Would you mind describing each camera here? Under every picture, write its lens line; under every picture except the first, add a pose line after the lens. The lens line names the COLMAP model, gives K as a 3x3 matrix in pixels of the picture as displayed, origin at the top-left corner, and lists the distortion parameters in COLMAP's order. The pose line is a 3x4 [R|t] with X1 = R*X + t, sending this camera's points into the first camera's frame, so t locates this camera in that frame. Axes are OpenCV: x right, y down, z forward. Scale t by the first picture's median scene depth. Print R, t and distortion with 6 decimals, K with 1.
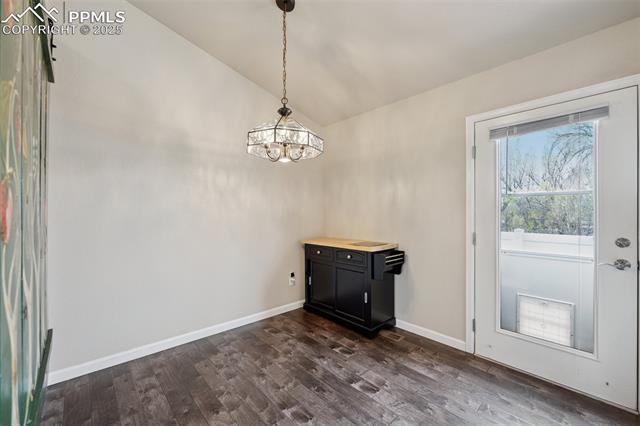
lens RADIAL K [[265.4, 0, 320.0], [0, 265.4, 213.0], [0, 0, 1]] dist [0.000012, 0.000024]
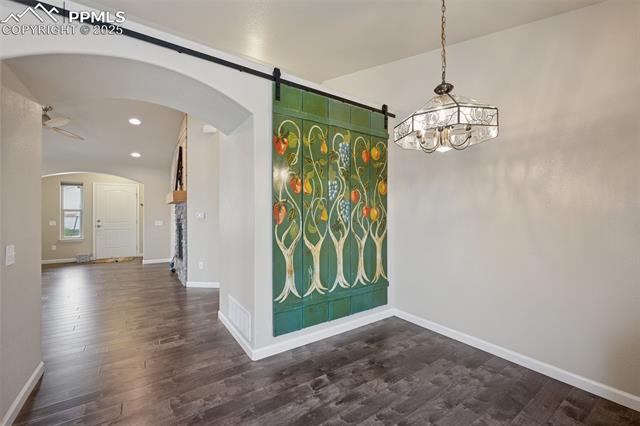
lens RADIAL K [[265.4, 0, 320.0], [0, 265.4, 213.0], [0, 0, 1]] dist [0.000012, 0.000024]
pose [[-0.144836, -0.006933, -0.989431, 0.640284], [0.000976, 0.999974, -0.007149, 0.001197], [0.989455, -0.002001, -0.144826, 0.669658]]
